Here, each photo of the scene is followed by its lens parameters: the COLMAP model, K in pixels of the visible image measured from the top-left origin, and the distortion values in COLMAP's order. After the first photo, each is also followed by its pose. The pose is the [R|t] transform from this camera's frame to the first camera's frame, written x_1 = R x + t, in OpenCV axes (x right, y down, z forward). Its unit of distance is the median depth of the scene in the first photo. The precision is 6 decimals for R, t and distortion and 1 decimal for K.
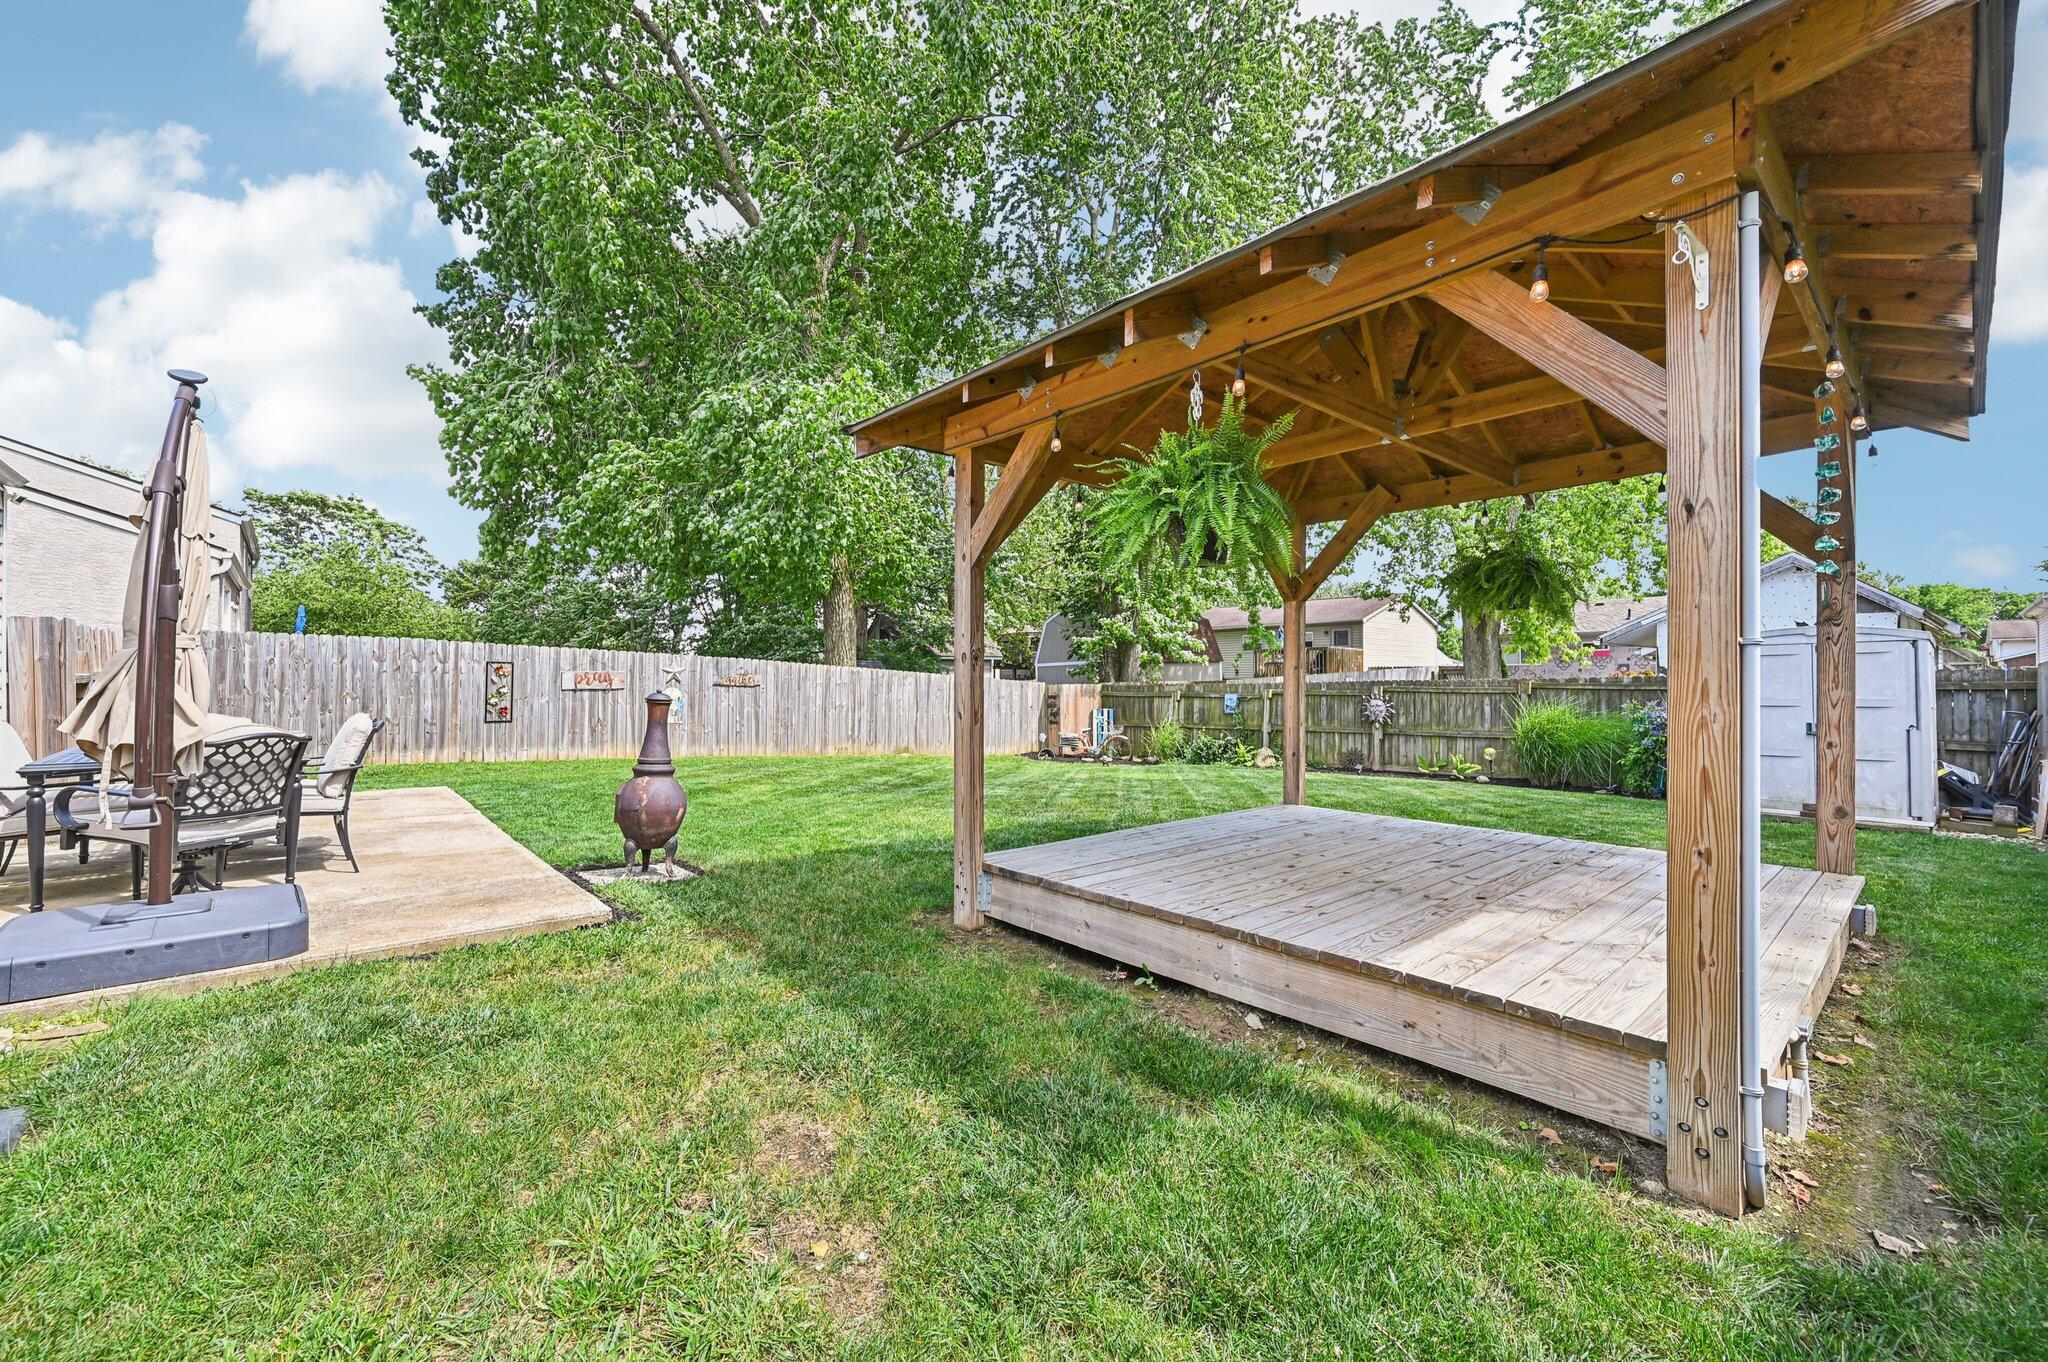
lens RADIAL K [[811.0, 0, 1022.0], [0, 811.0, 674.1], [0, 0, 1]] dist [-0.005956, 0.000922]
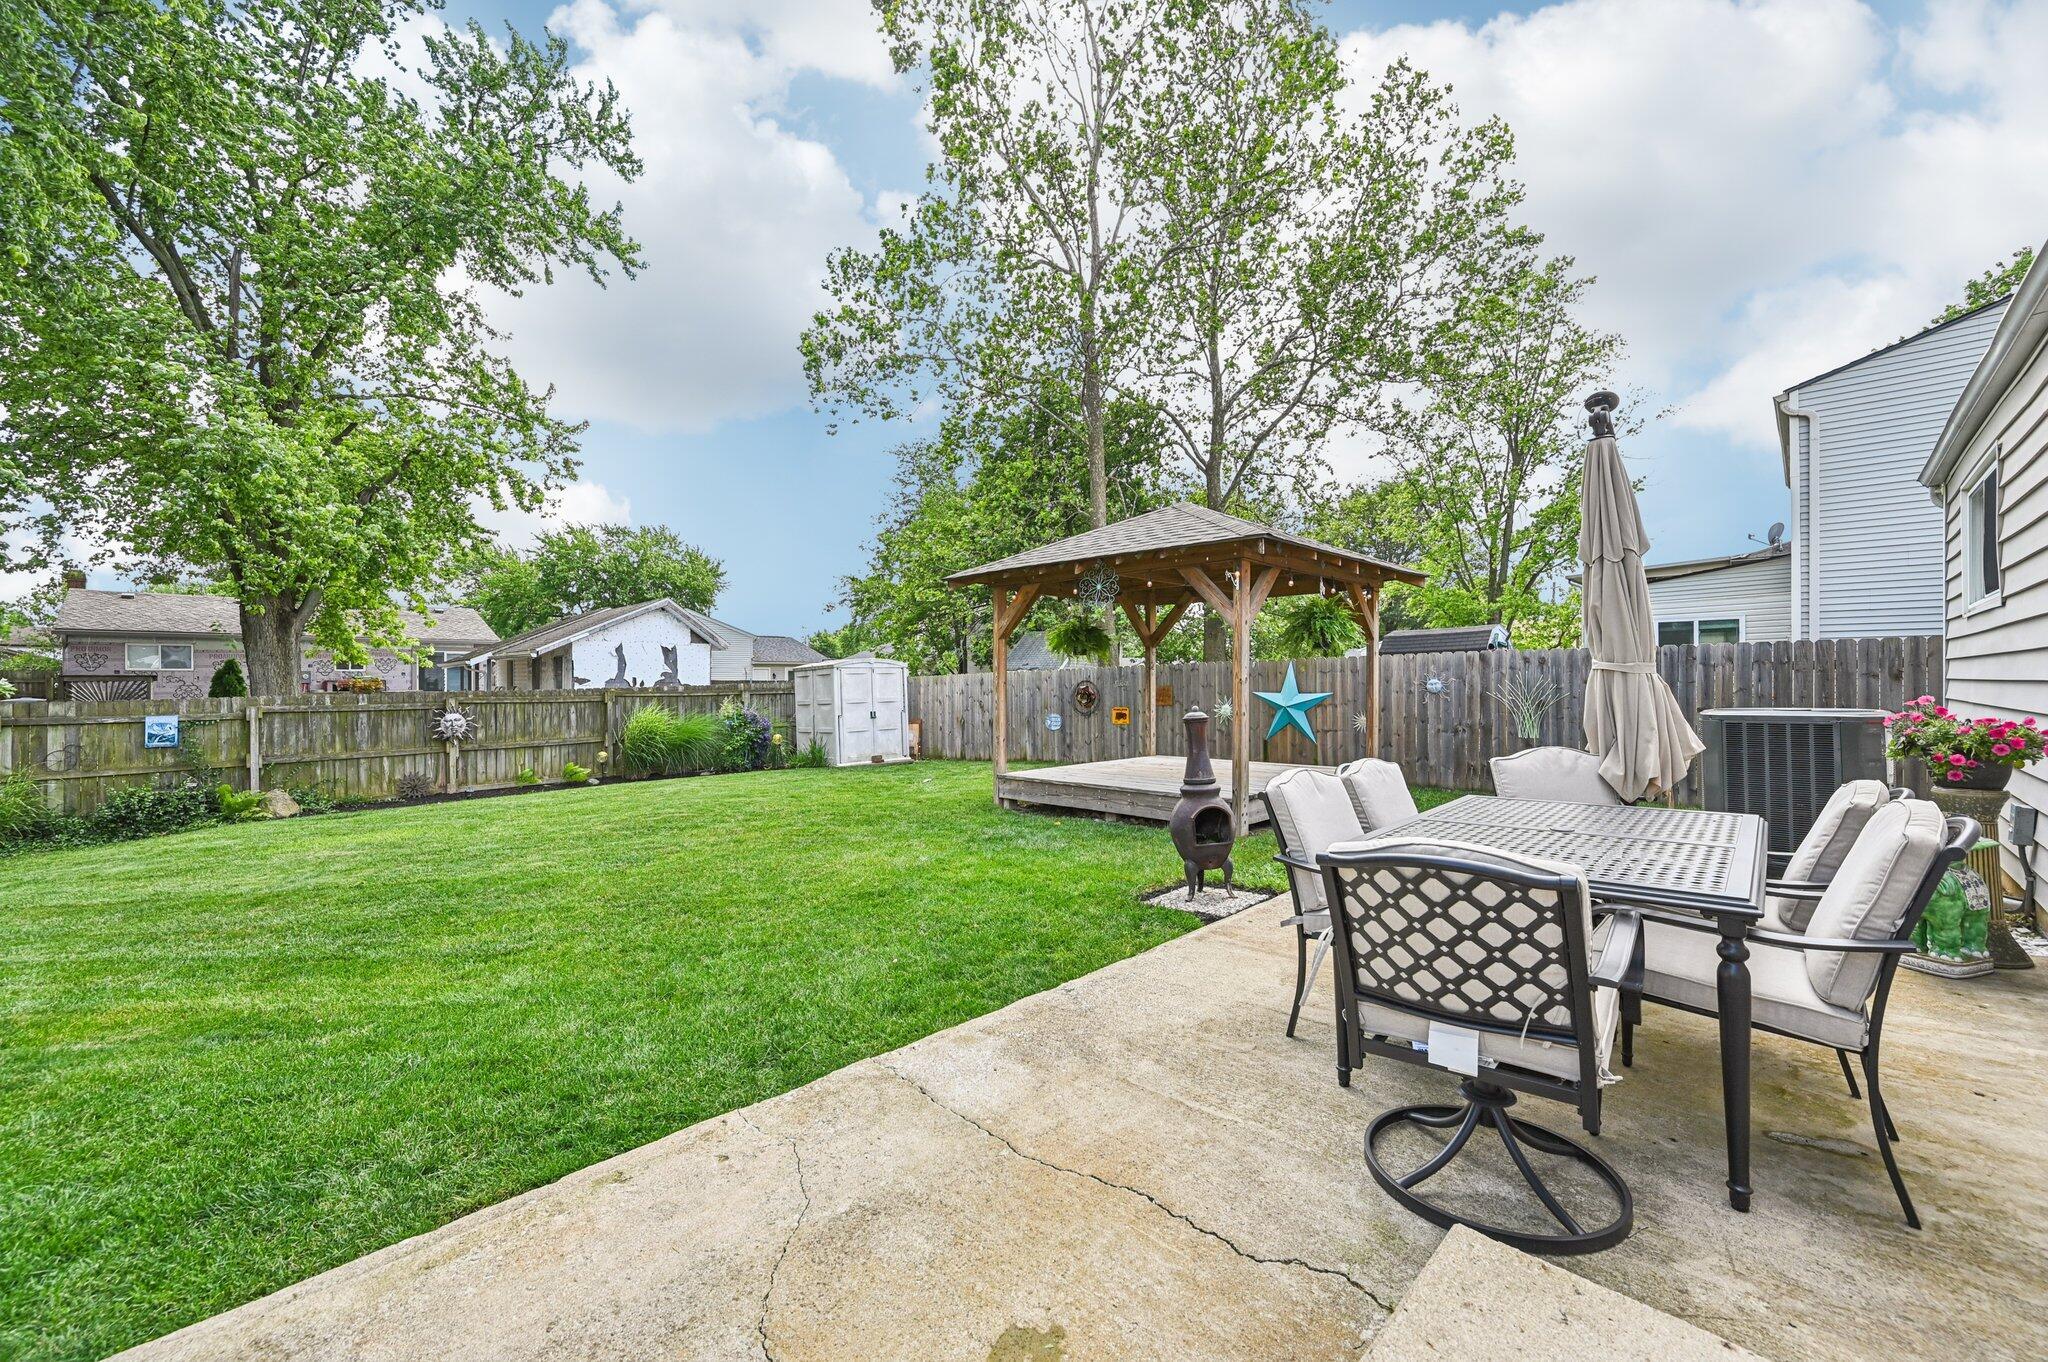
lens RADIAL K [[811.0, 0, 1031.0], [0, 811.0, 682.8], [0, 0, 1]] dist [-0.005956, 0.000922]
pose [[-0.071078, -0.000919, 0.997470, -0.489329], [-0.000852, 0.999999, 0.000861, -0.003036], [-0.997470, -0.000789, -0.071078, 0.435281]]
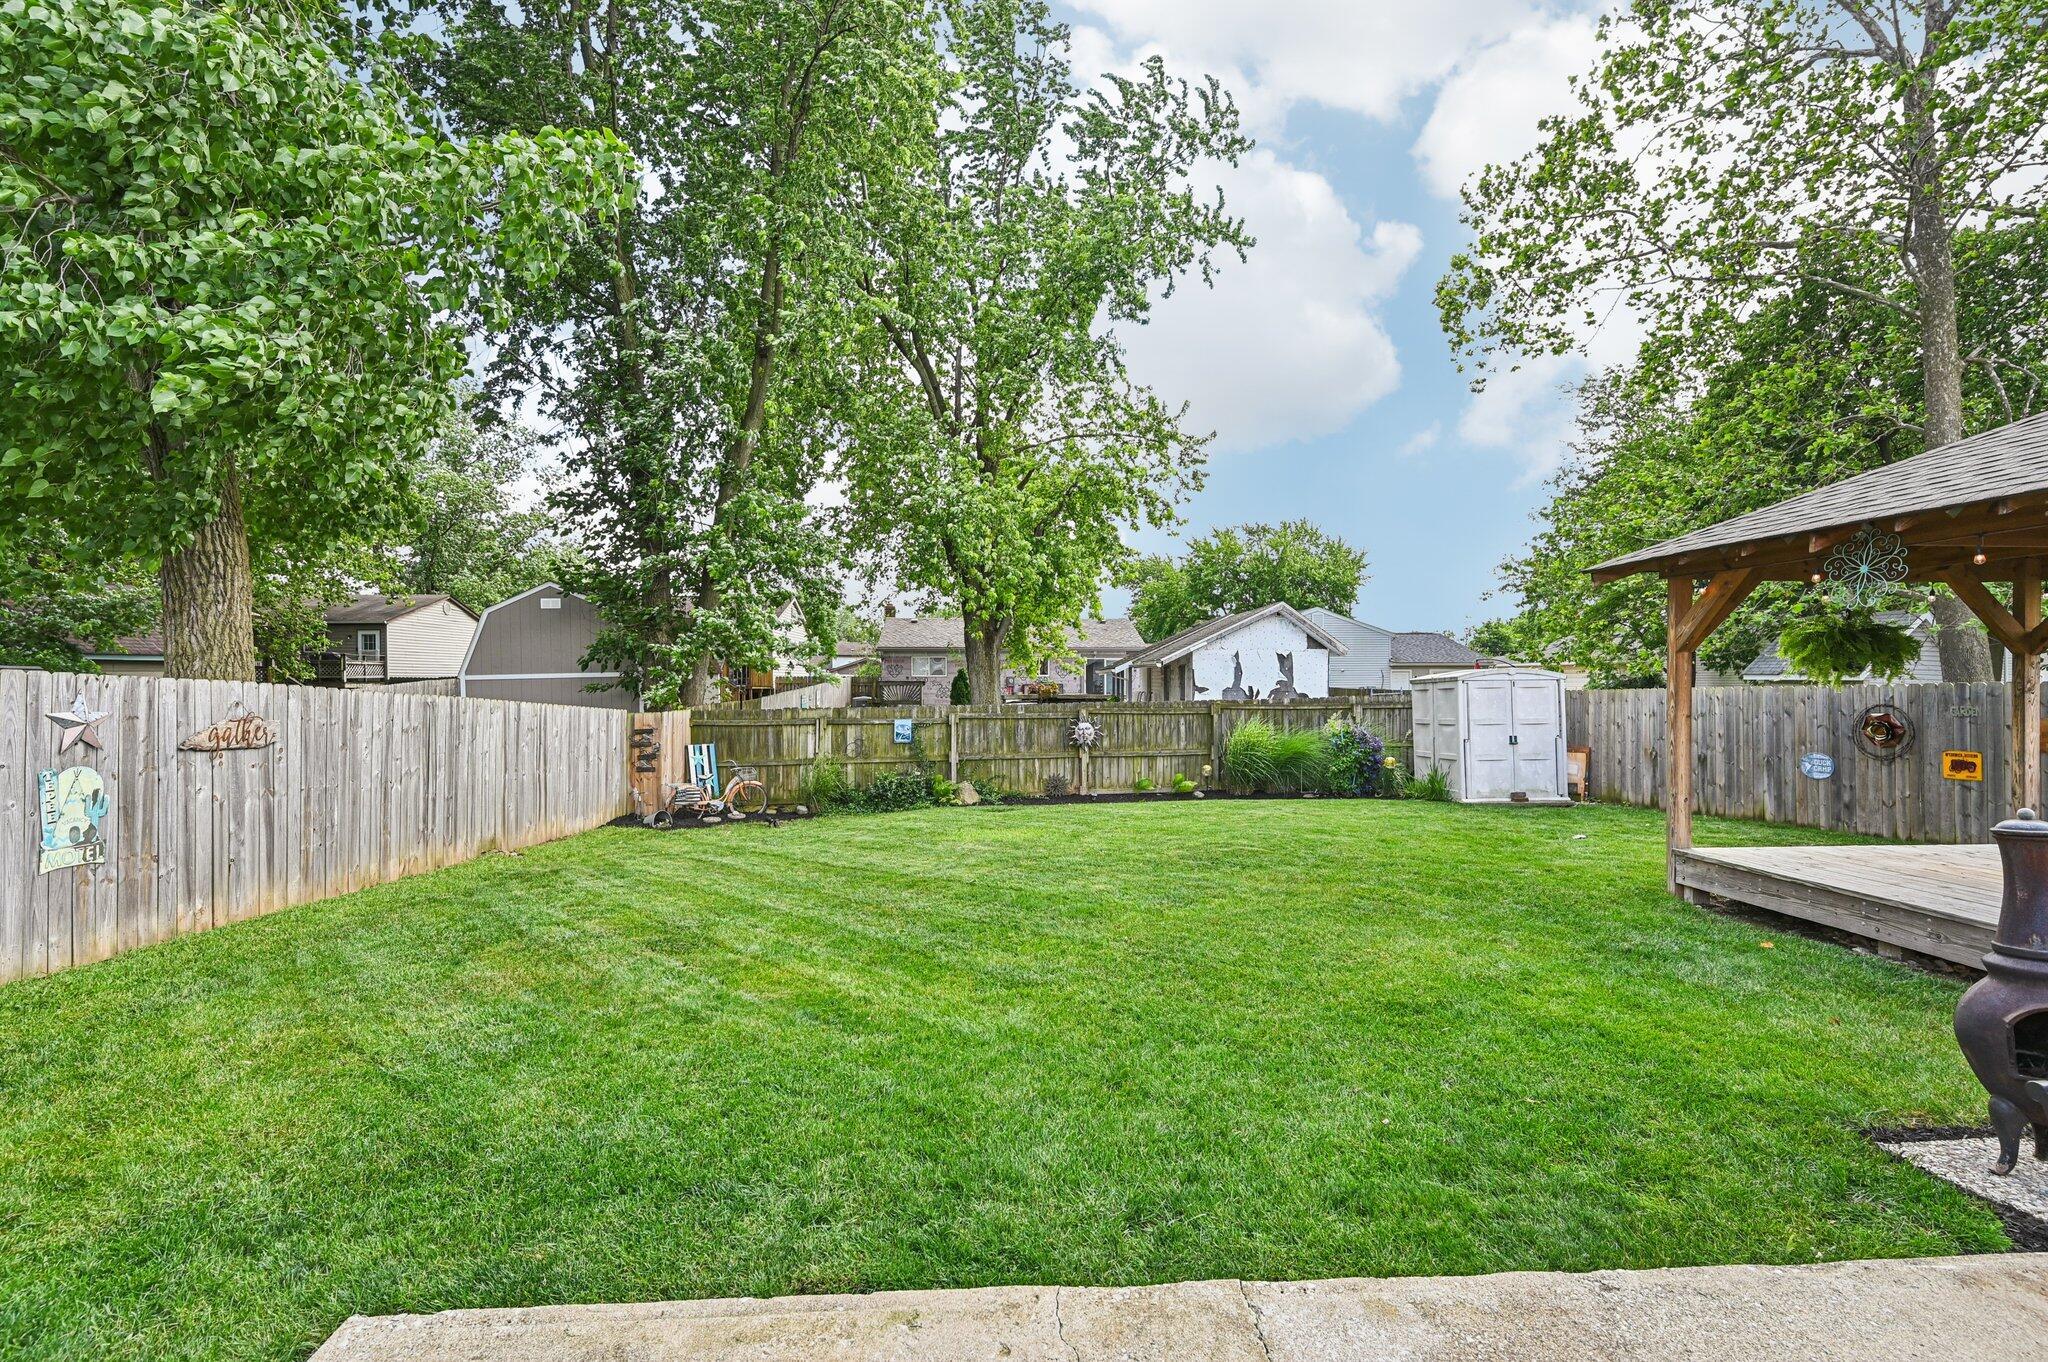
lens RADIAL K [[888.5, 0, 1031.1], [0, 888.5, 665.6], [0, 0, 1]] dist [0.004713, 0.000153]
pose [[0.617579, 0.012665, 0.786407, -0.447687], [-0.003671, 0.999906, -0.013221, -0.022677], [-0.786500, 0.005278, 0.617567, 0.389995]]
